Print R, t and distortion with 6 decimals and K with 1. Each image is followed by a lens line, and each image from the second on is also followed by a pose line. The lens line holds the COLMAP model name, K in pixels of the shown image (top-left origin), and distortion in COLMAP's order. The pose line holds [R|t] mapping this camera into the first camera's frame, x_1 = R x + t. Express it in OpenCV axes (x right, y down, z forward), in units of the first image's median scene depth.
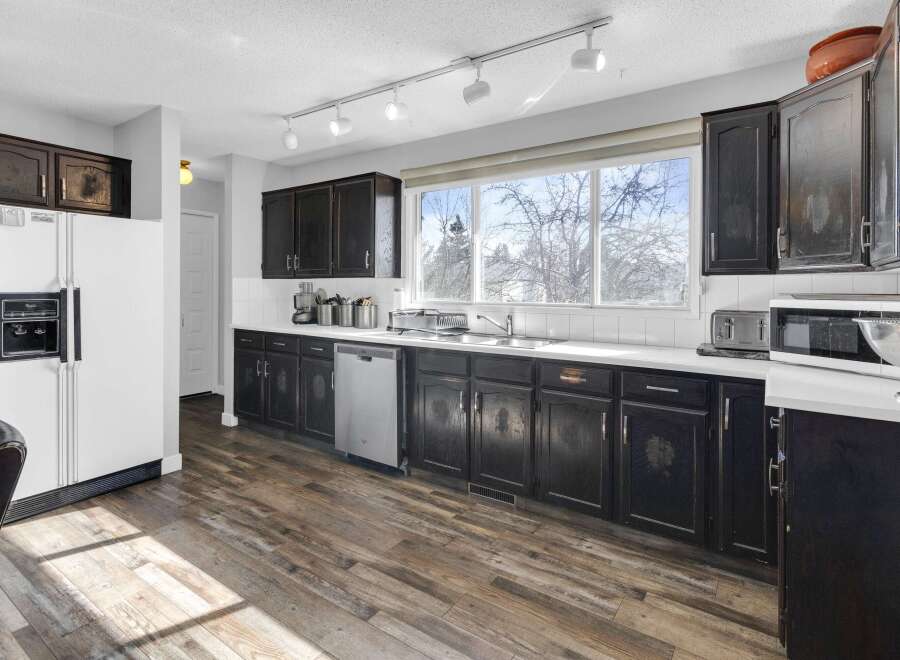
lens RADIAL K [[471.0, 0, 464.7], [0, 471.0, 285.3], [0, 0, 1]] dist [0.003973, -0.001780]
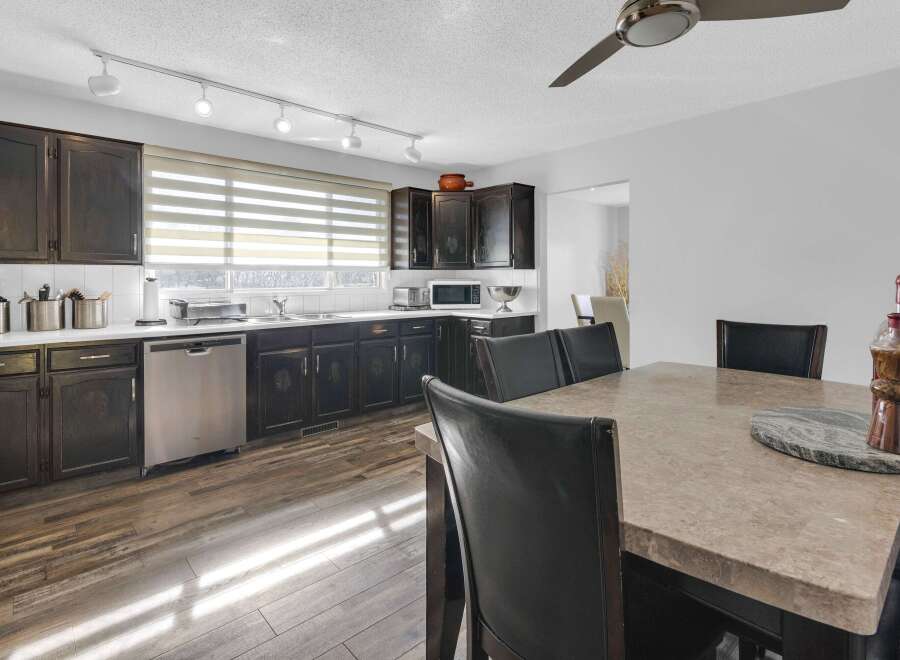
lens RADIAL K [[471.0, 0, 446.9], [0, 471.0, 272.3], [0, 0, 1]] dist [0.003973, -0.001780]
pose [[0.238056, 0.005111, 0.971238, -1.475095], [-0.002798, 0.999986, -0.004576, -0.001519], [-0.971247, -0.001629, 0.238067, 0.413633]]
